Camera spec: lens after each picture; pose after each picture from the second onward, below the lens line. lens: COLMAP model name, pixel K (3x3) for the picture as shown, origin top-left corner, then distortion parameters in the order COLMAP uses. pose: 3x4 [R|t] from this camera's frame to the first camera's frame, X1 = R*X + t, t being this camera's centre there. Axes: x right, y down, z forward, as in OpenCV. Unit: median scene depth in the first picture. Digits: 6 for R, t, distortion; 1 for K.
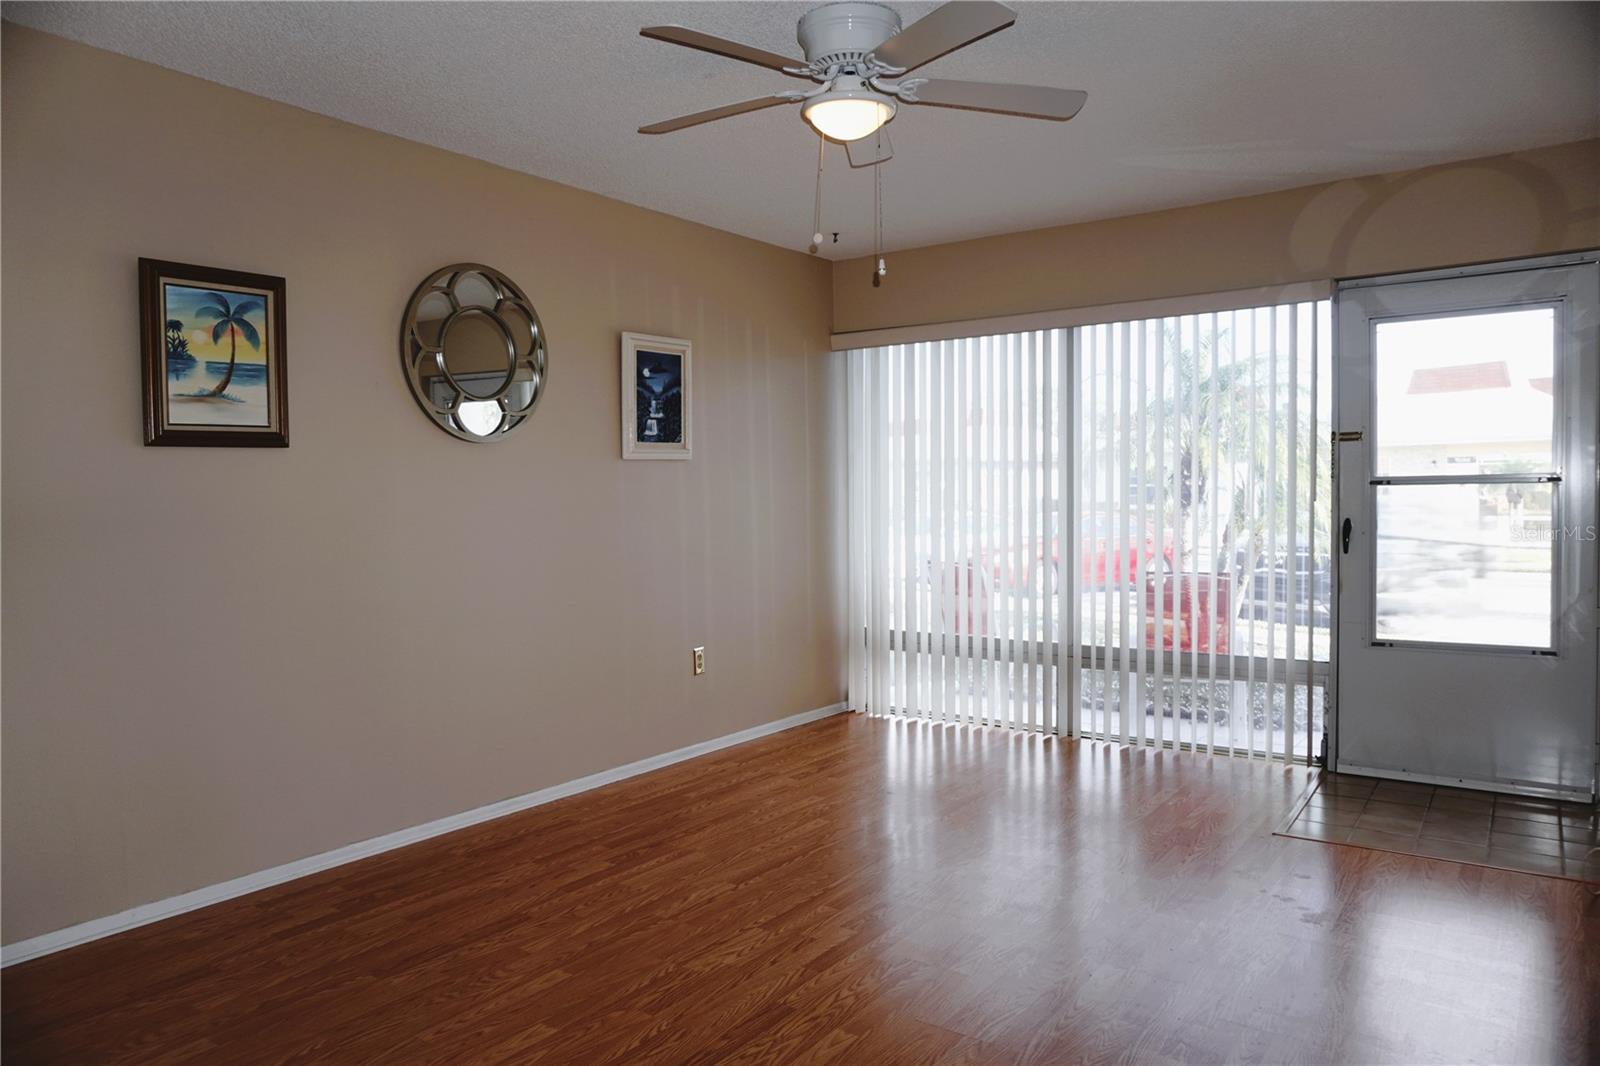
lens RADIAL K [[1098.1, 0, 800.0], [0, 1098.1, 533.0], [0, 0, 1]] dist [-0.053337, 0.043601]
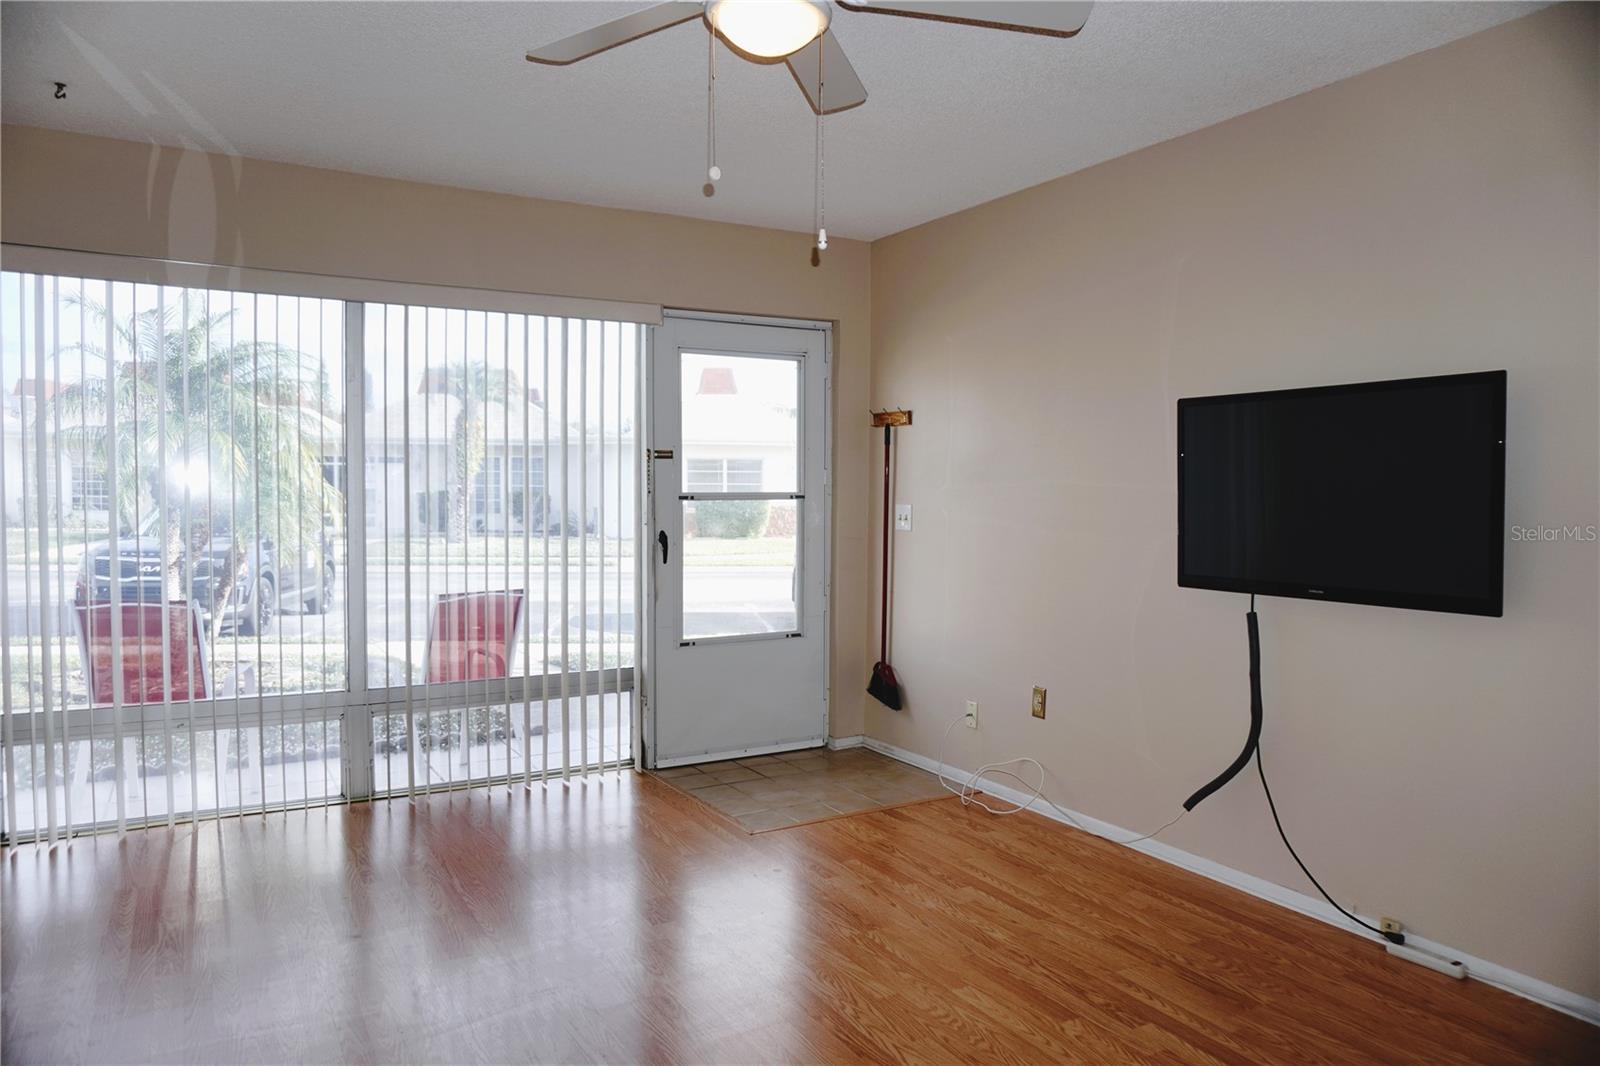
lens RADIAL K [[1098.0, 0, 800.0], [0, 1098.0, 533.0], [0, 0, 1]] dist [0.000199, 0.035076]
pose [[0.428364, -0.019251, 0.903401, -0.418487], [0.021433, 0.999708, 0.011141, -0.020101], [-0.903352, 0.014590, 0.428652, 0.410353]]
